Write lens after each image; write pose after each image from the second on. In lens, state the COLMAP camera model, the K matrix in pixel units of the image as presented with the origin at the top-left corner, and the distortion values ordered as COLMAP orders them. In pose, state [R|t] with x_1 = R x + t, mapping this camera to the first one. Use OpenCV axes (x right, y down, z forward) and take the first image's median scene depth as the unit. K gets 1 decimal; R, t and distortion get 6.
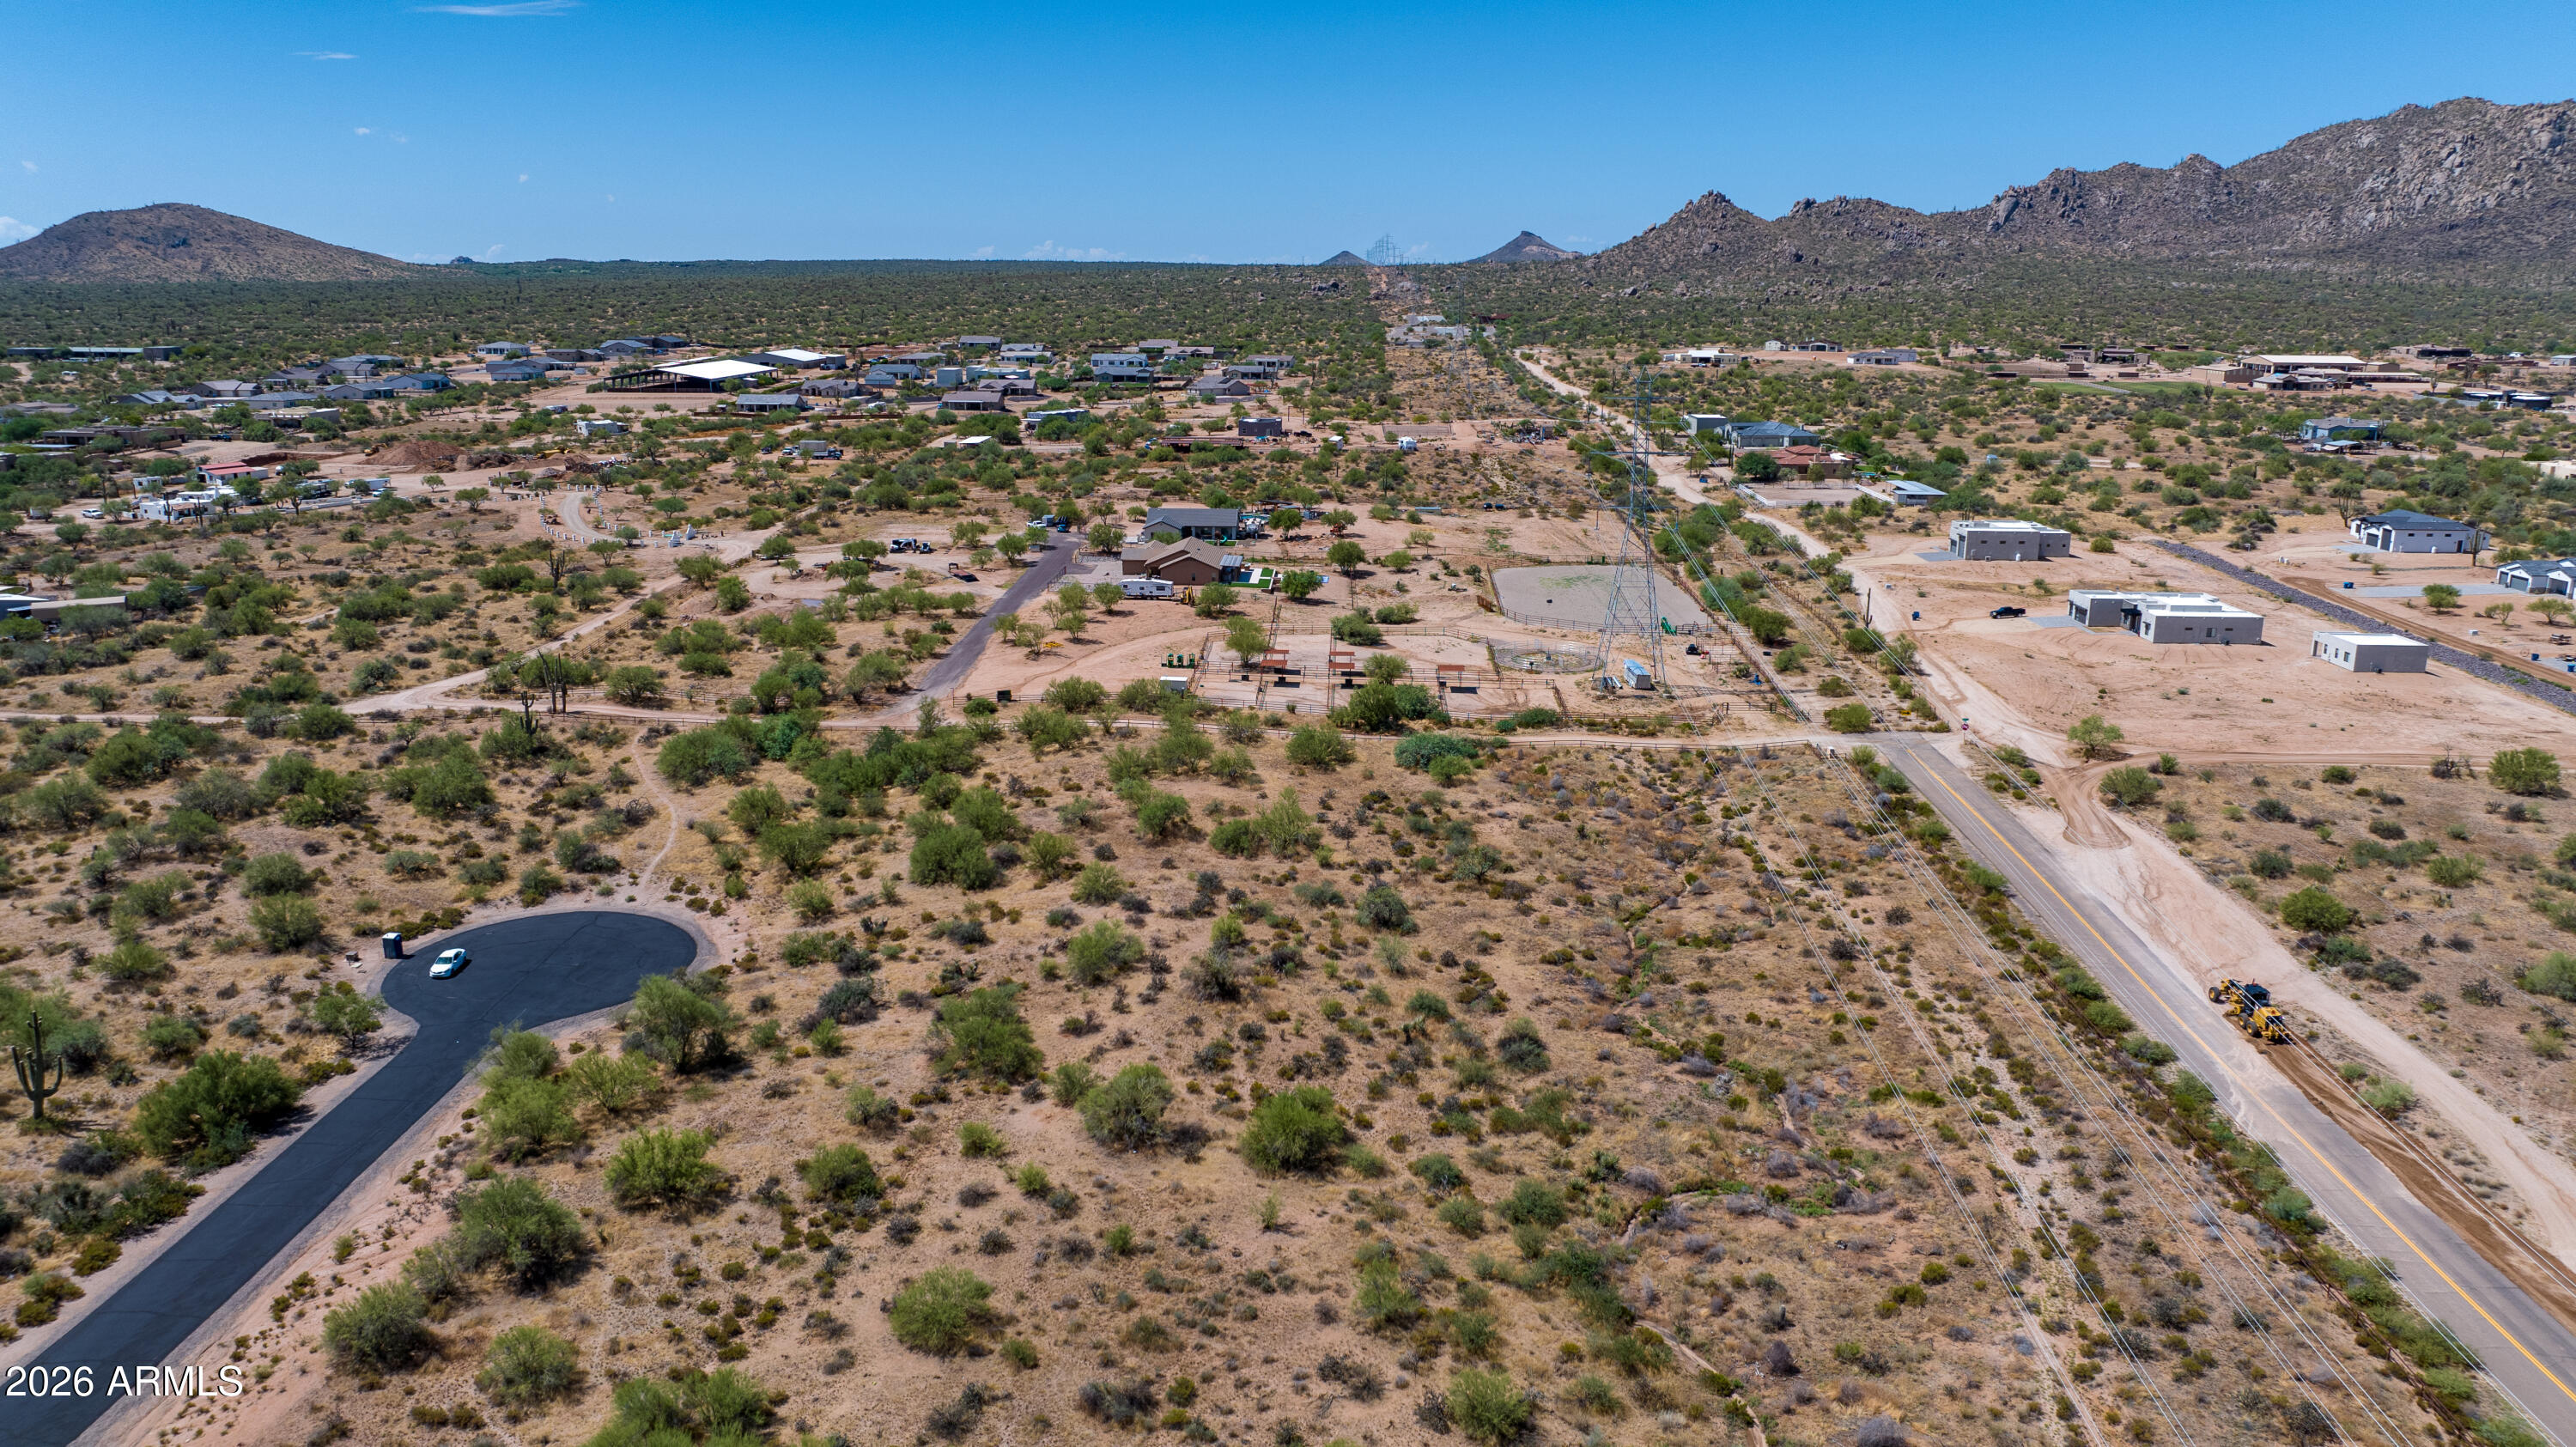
lens RADIAL K [[1813.7, 0, 1300.8], [0, 1813.7, 731.9], [0, 0, 1]] dist [-0.028874, 0.025376]
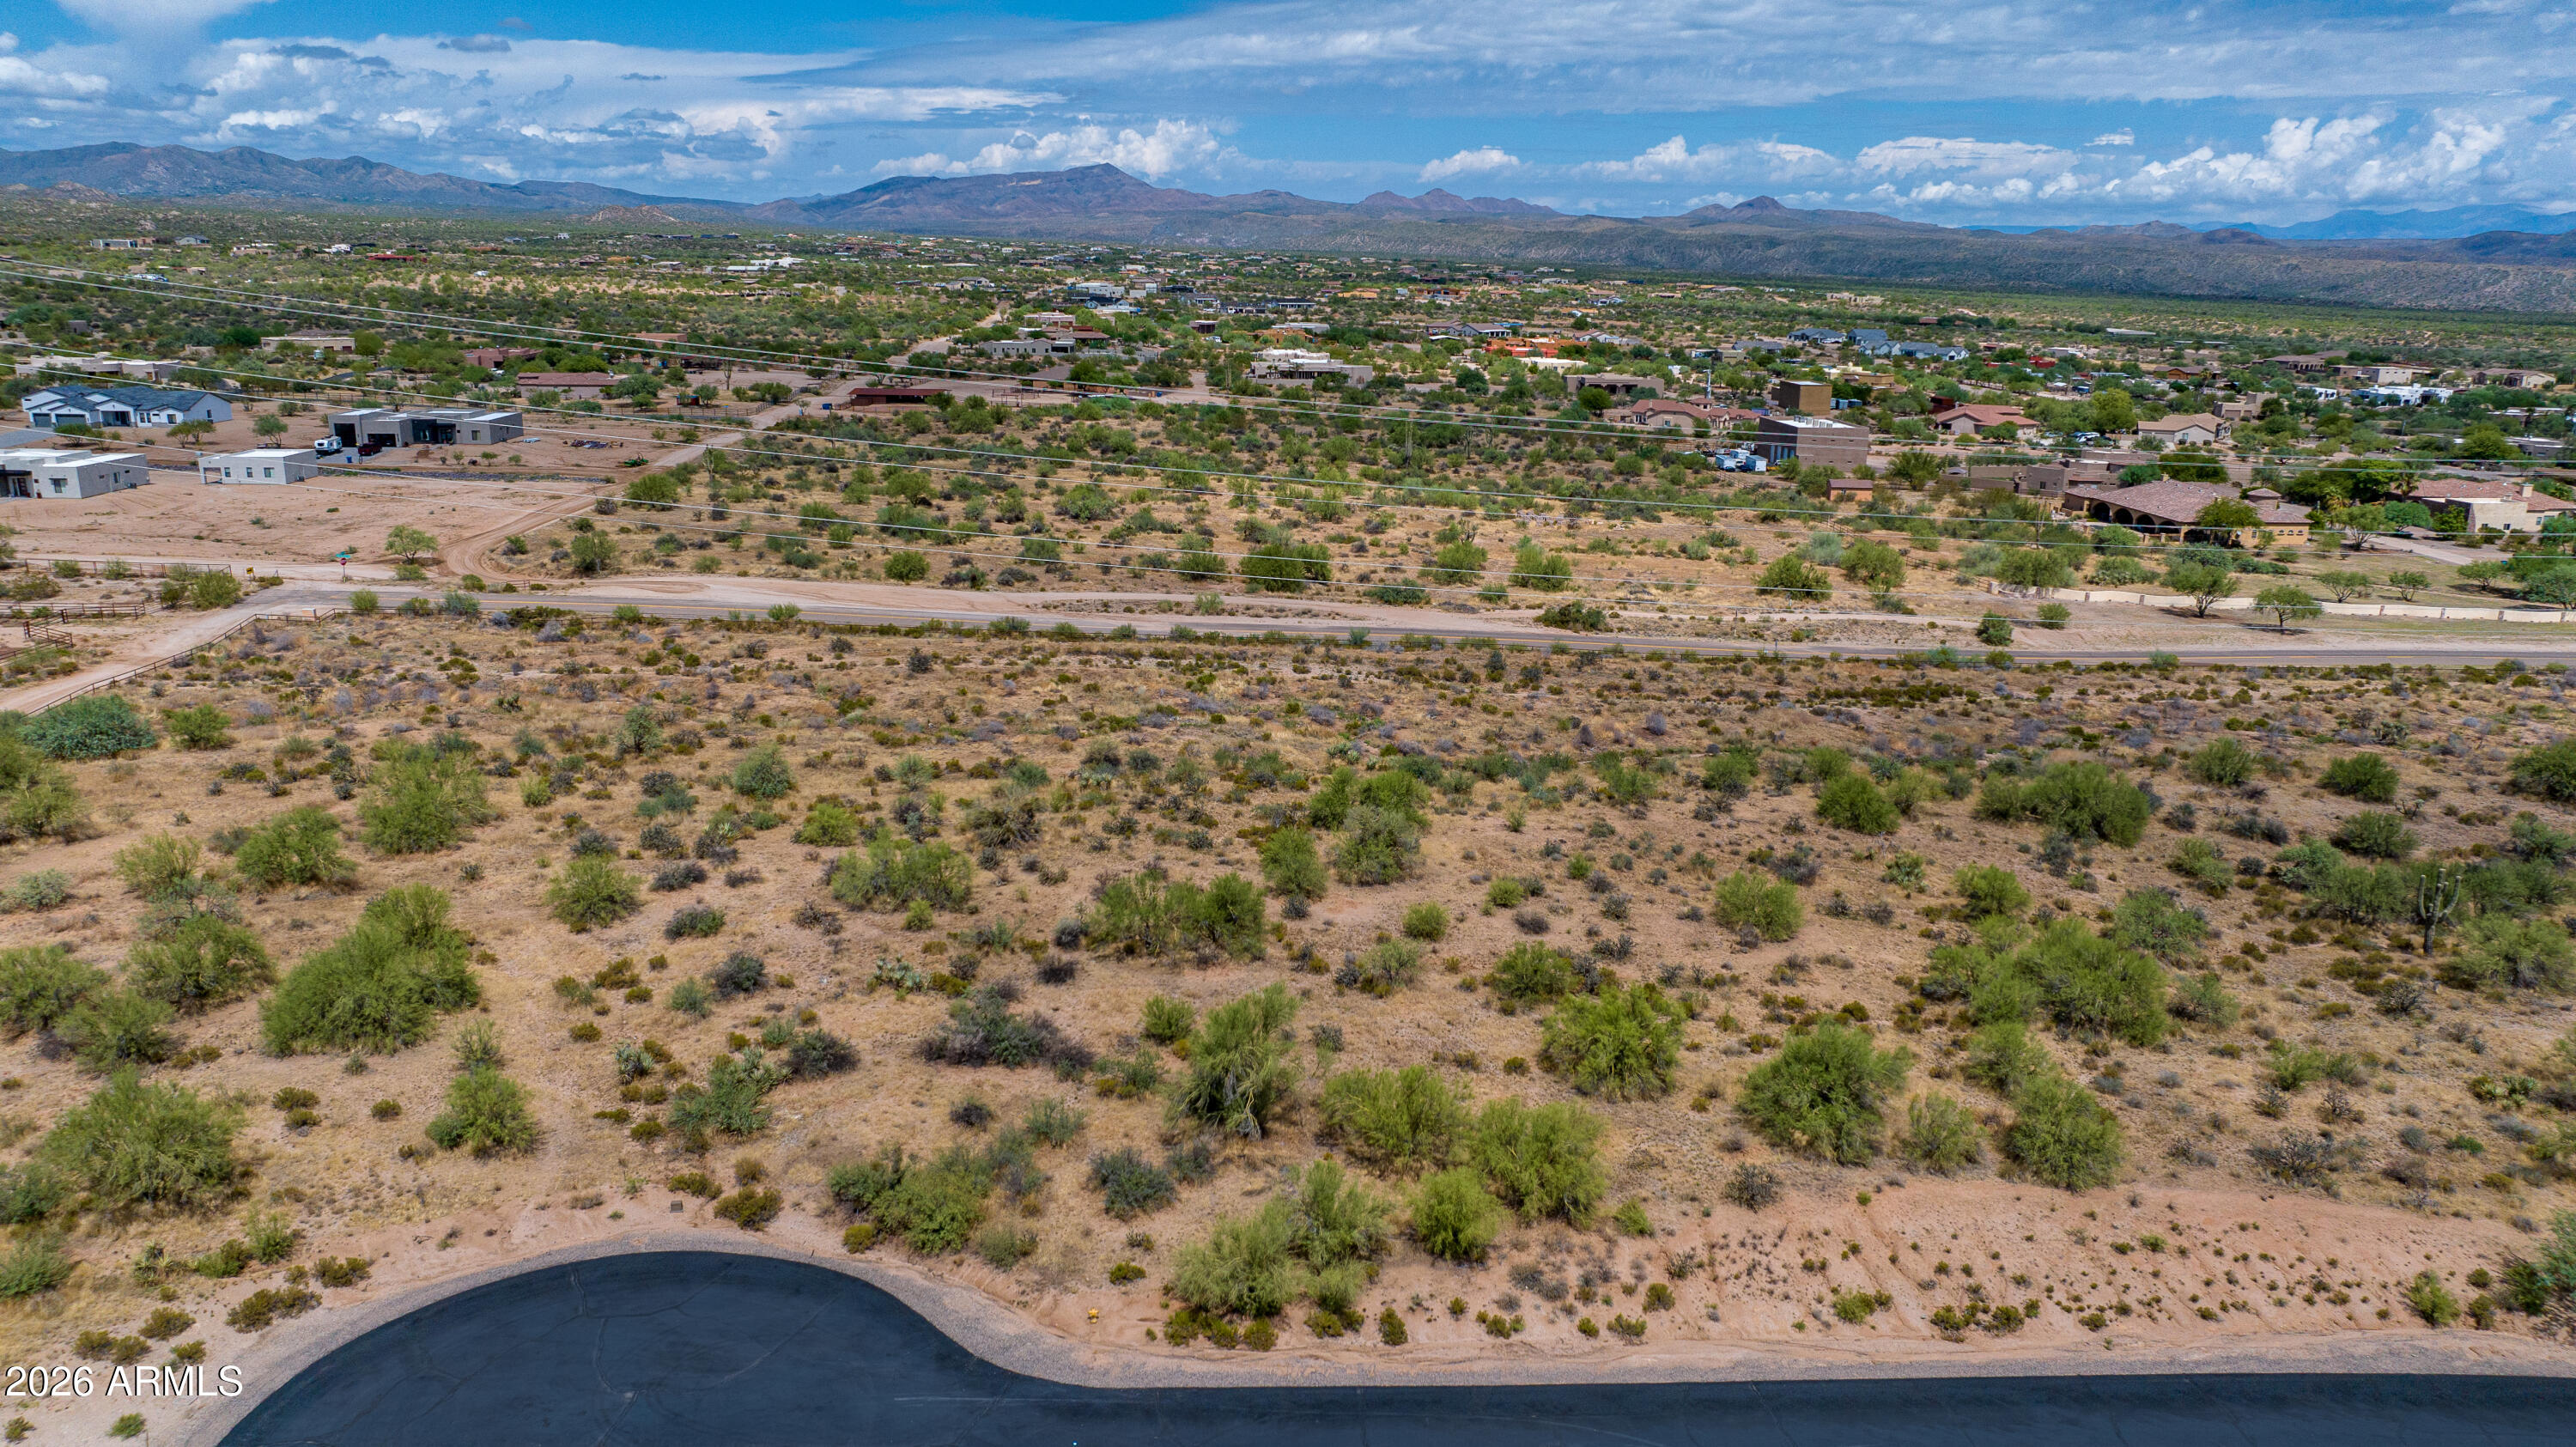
lens RADIAL K [[1813.7, 0, 1299.4], [0, 1813.7, 720.6], [0, 0, 1]] dist [-0.028874, 0.025376]
pose [[-0.091917, -0.259032, 0.961485, -0.829650], [0.228147, 0.934409, 0.273548, -0.098377], [-0.969278, 0.244503, -0.026790, 0.892959]]
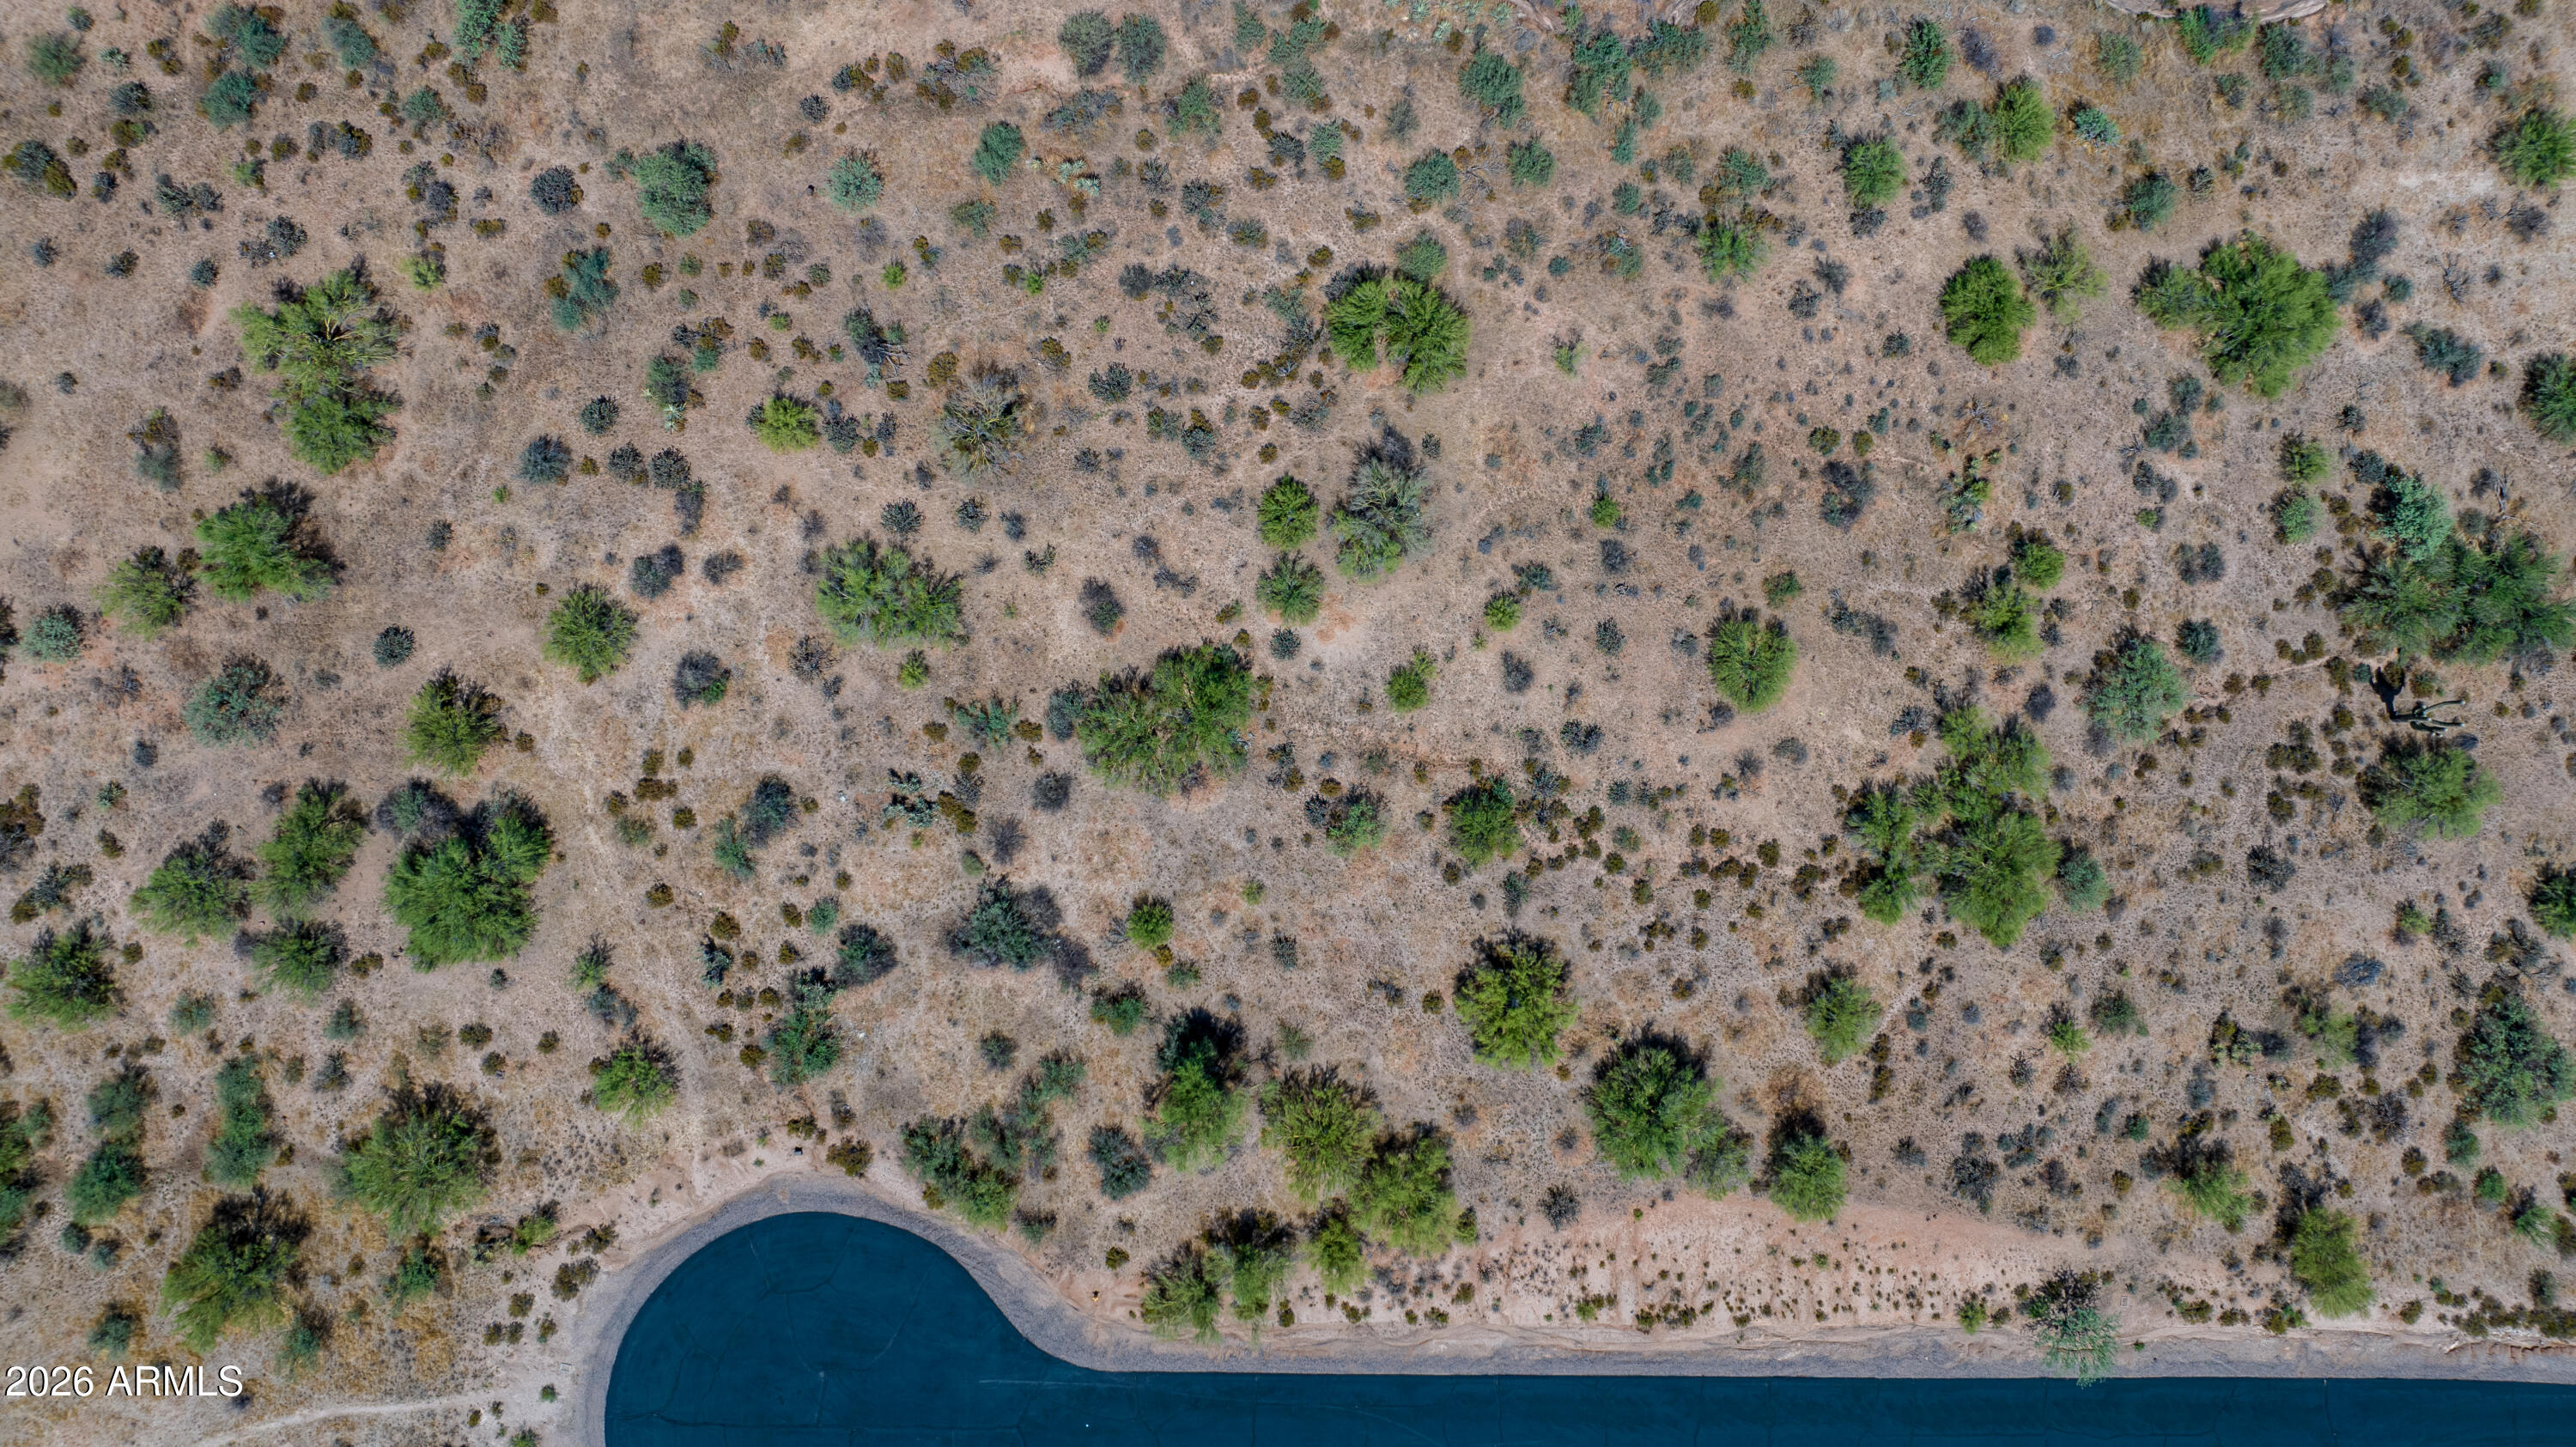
lens RADIAL K [[1813.7, 0, 1251.1], [0, 1813.7, 749.7], [0, 0, 1]] dist [-0.028874, 0.025376]
pose [[0.000468, -0.999995, 0.003126, -0.177756], [0.212833, 0.003154, 0.977084, -0.552916], [-0.977089, 0.000208, 0.212833, 0.748736]]
